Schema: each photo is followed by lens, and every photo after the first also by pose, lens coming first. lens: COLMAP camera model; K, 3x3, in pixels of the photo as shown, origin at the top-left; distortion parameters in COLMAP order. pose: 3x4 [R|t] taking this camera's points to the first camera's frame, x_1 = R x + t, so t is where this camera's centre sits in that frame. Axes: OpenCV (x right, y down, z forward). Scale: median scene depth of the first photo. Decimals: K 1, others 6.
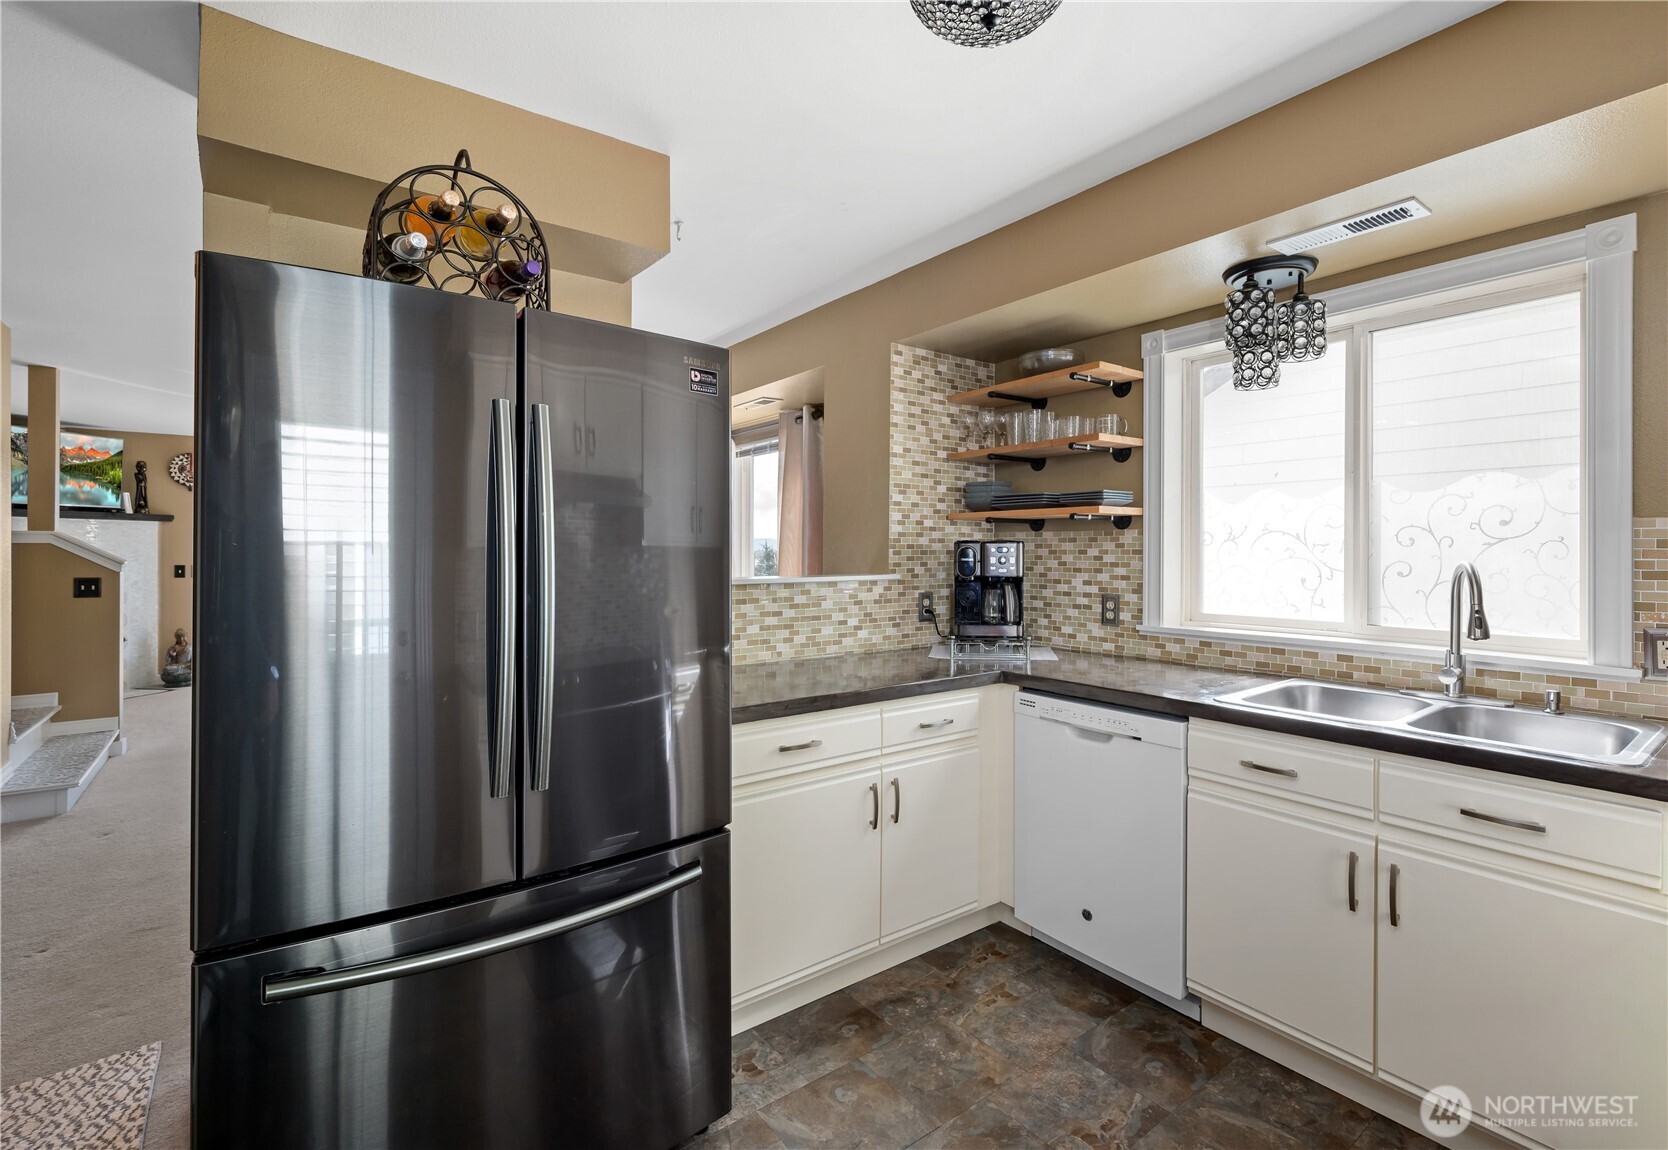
lens RADIAL K [[762.8, 0, 863.9], [0, 762.8, 551.2], [0, 0, 1]] dist [-0.001421, 0.000040]
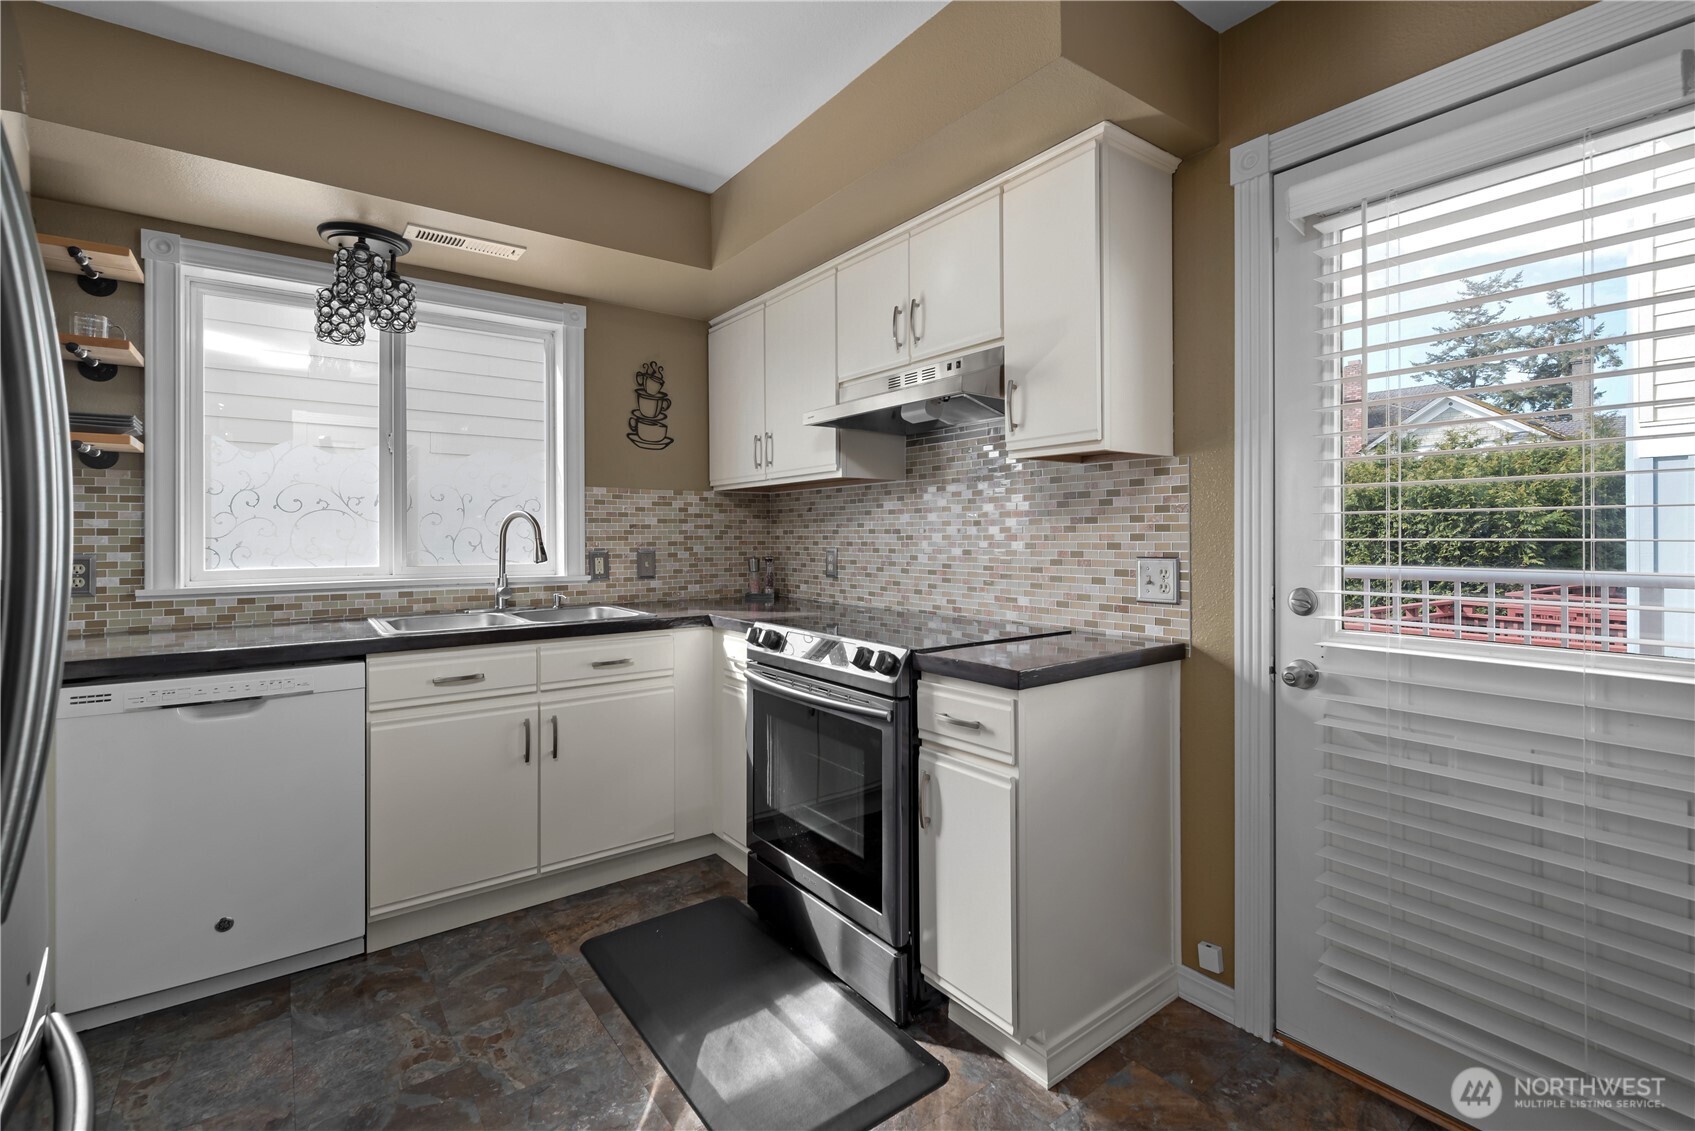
lens RADIAL K [[759.2, 0, 853.8], [0, 759.2, 535.9], [0, 0, 1]] dist [0.000790, -0.000120]
pose [[0.022556, -0.002910, 0.999741, -0.528965], [0.002811, 0.999992, 0.002847, 0.050358], [-0.999742, 0.002746, 0.022564, 0.293355]]
